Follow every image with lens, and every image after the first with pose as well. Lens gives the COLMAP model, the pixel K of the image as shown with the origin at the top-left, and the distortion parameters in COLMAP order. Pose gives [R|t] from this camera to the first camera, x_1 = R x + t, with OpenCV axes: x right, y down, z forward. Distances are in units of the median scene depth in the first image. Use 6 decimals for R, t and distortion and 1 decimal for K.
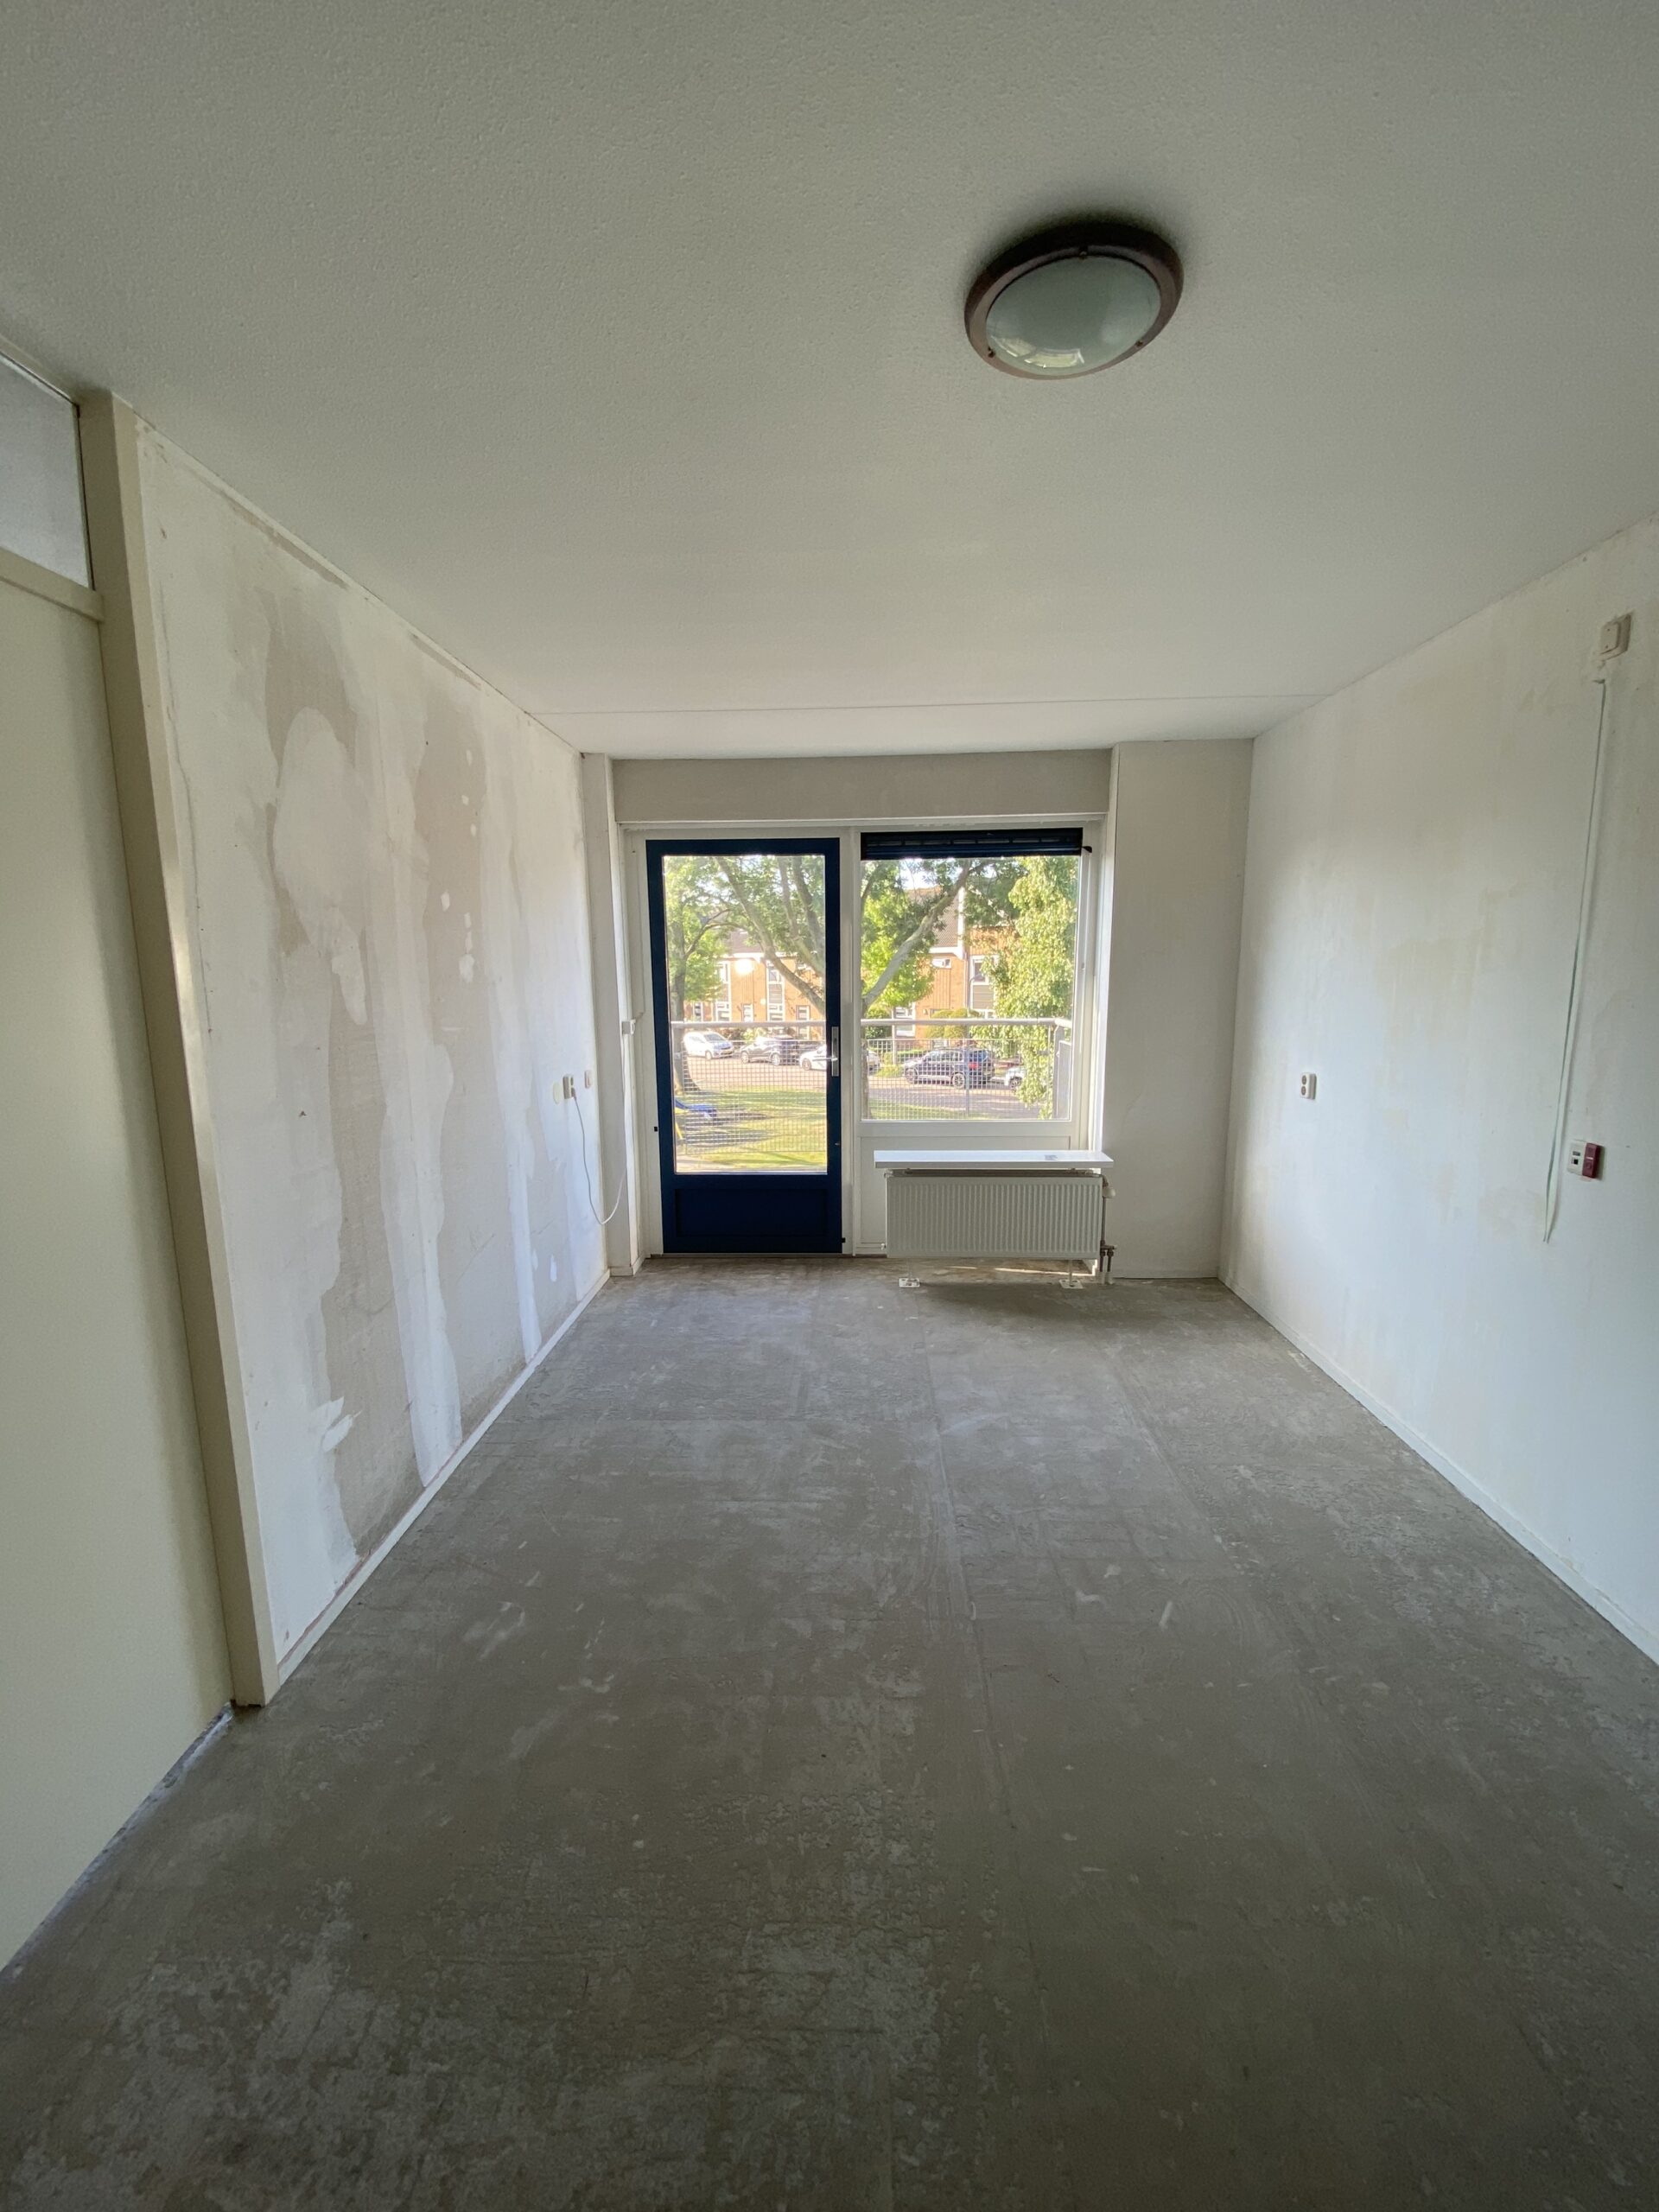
lens RADIAL K [[885.4, 0, 829.1], [0, 885.4, 1100.0], [0, 0, 1]] dist [-0.003755, -0.000662]
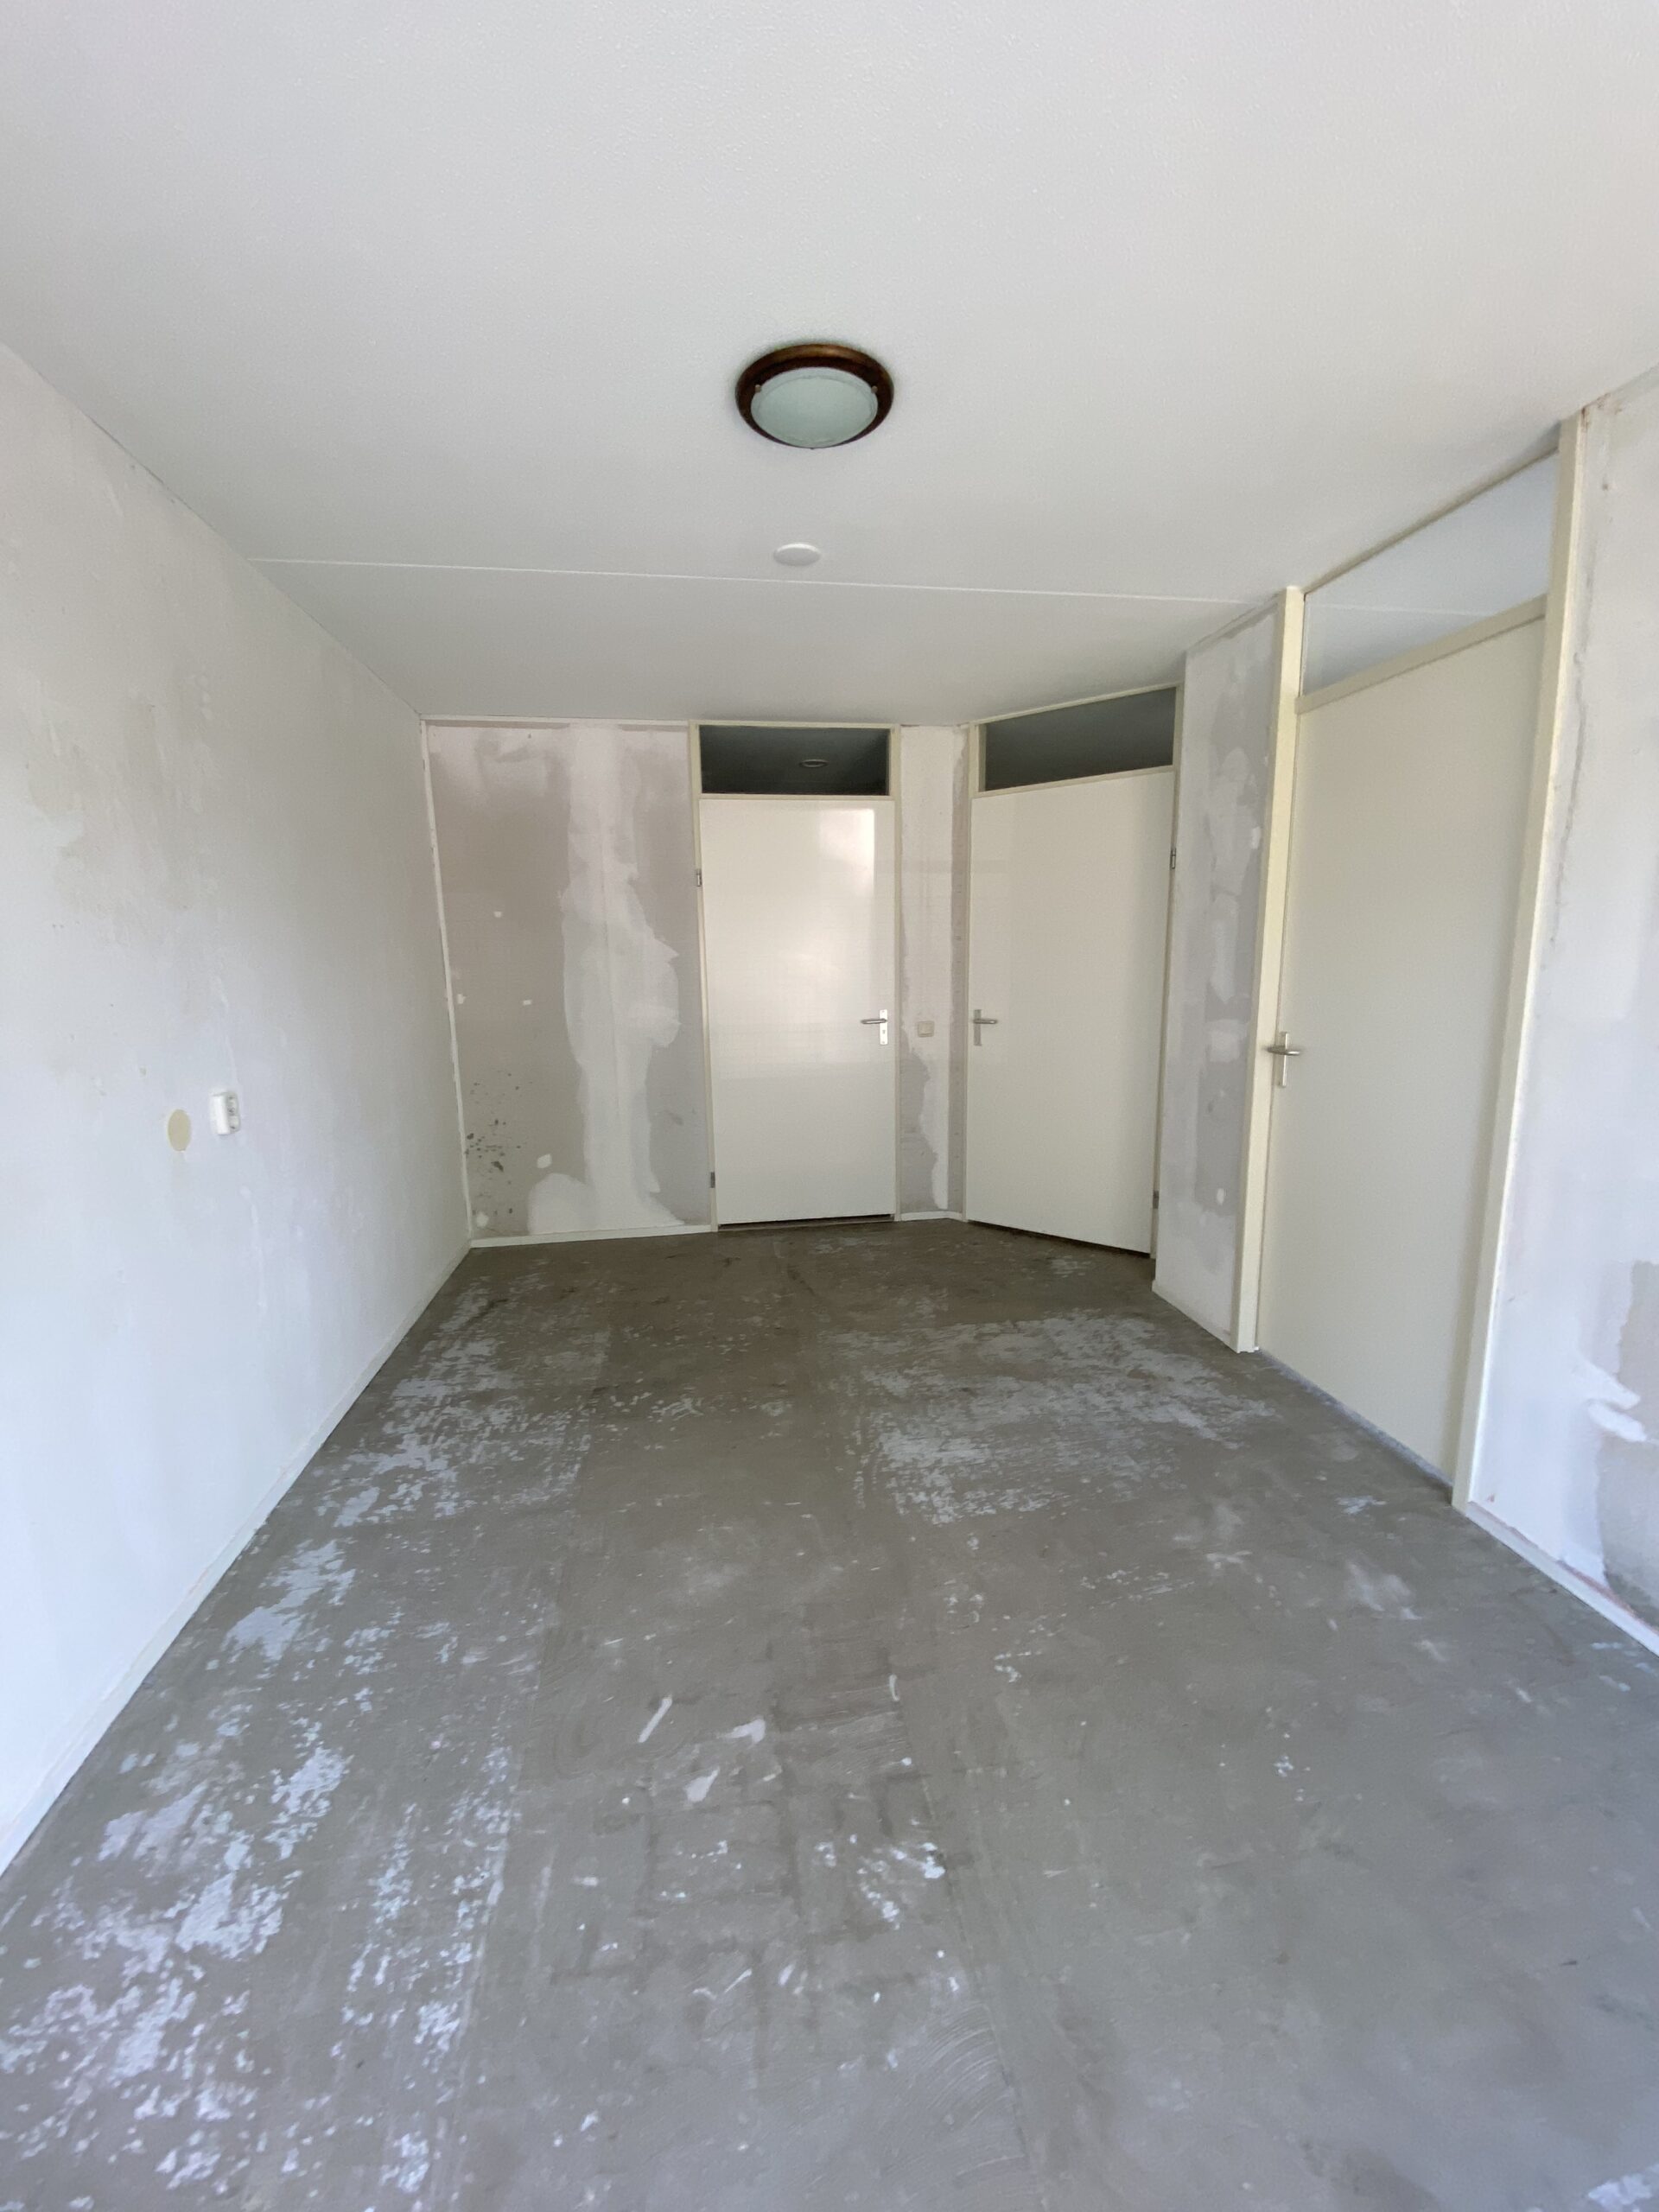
lens RADIAL K [[885.4, 0, 837.5], [0, 885.4, 1108.2], [0, 0, 1]] dist [-0.003755, -0.000662]
pose [[-0.980735, 0.052960, -0.188025, 0.372005], [-0.007783, 0.951188, 0.308513, -0.193733], [0.195186, 0.304033, -0.932452, 1.745200]]
